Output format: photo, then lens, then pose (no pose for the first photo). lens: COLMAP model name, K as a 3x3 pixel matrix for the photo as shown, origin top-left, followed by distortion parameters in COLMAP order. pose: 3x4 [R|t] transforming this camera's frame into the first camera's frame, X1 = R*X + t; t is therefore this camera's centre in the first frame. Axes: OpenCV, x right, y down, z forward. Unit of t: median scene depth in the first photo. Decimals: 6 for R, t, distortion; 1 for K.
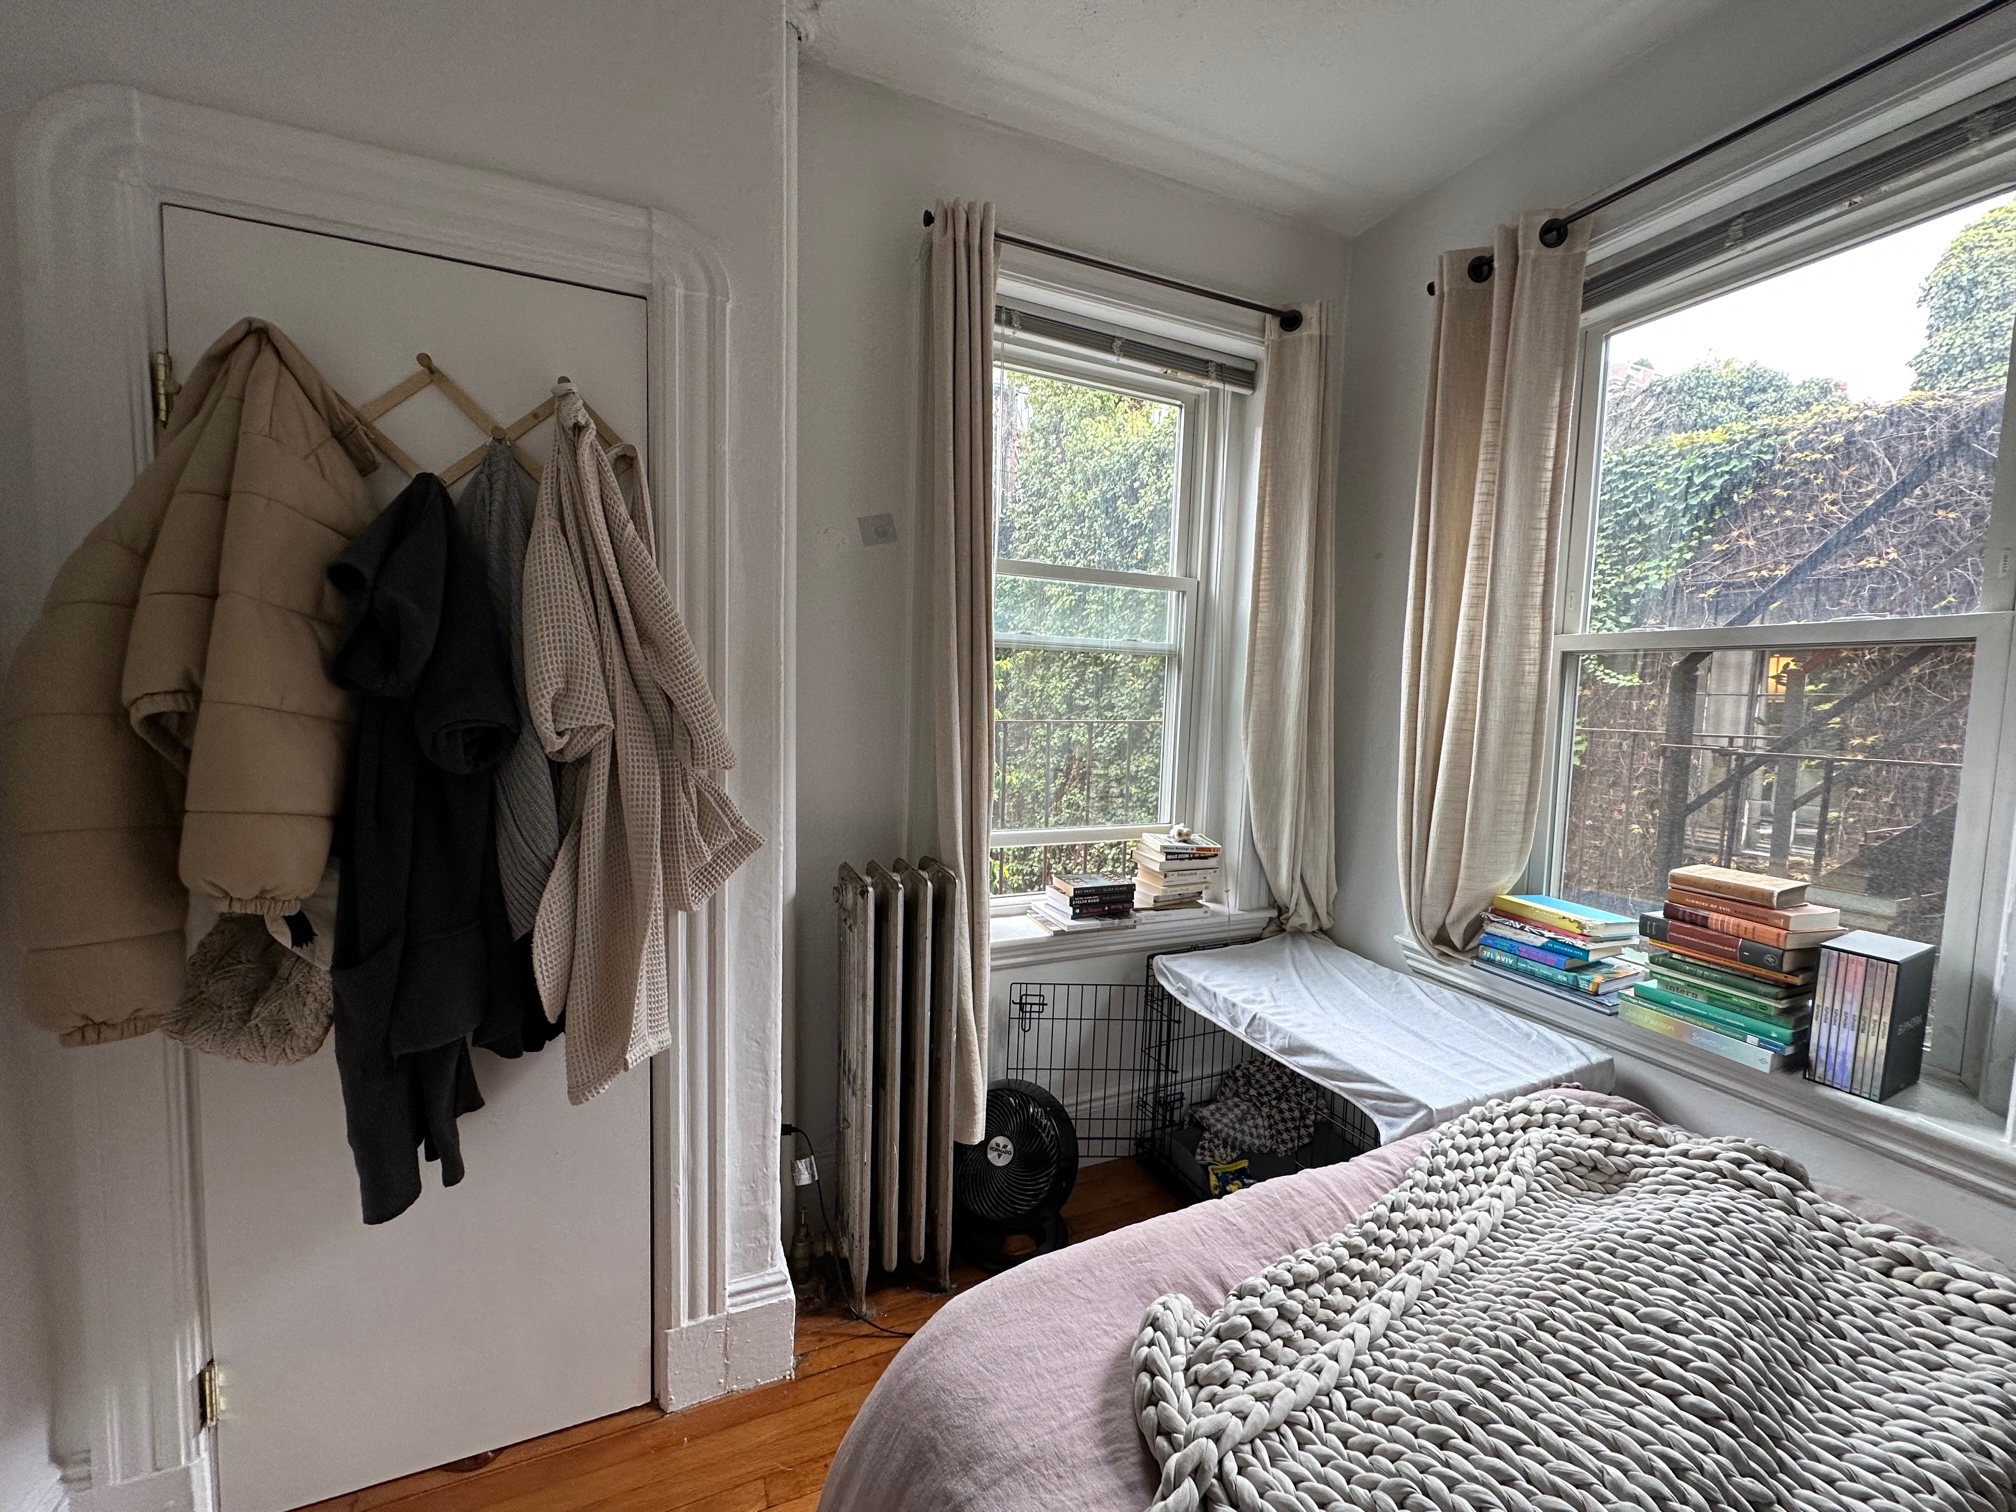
lens RADIAL K [[798.2, 0, 1012.3], [0, 798.2, 755.8], [0, 0, 1]] dist [-0.001217, 0.000032]
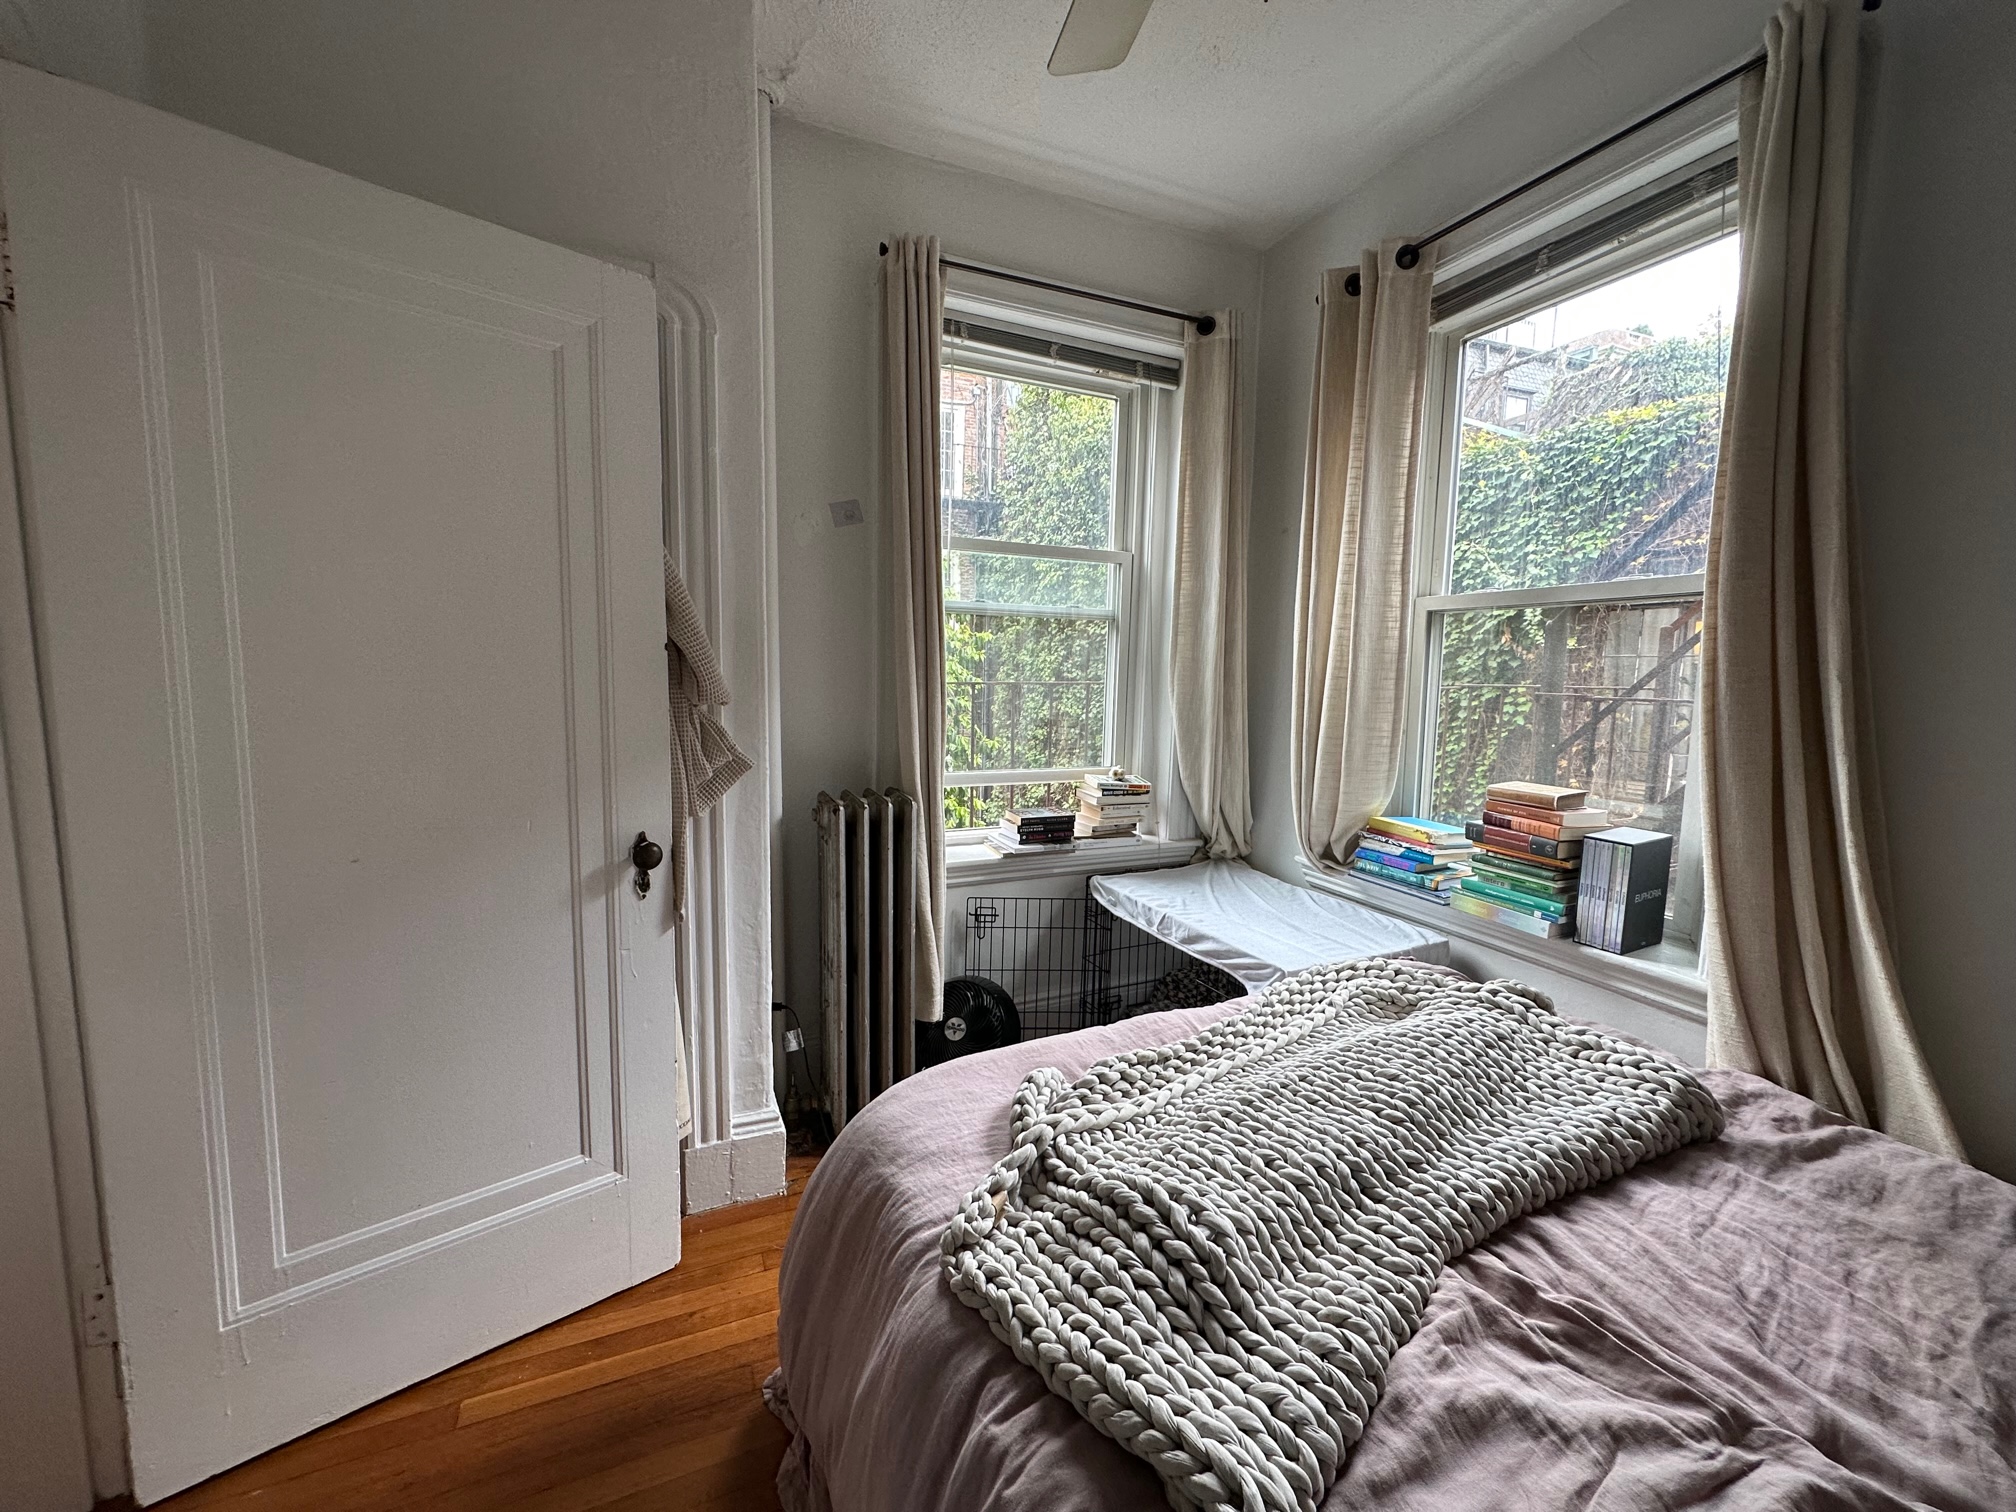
lens RADIAL K [[798.2, 0, 1012.3], [0, 798.2, 755.8], [0, 0, 1]] dist [-0.001217, 0.000032]
pose [[0.999946, -0.010347, -0.000817, 0.080187], [0.010366, 0.999562, 0.027726, 0.049993], [0.000529, -0.027733, 0.999615, -0.209567]]
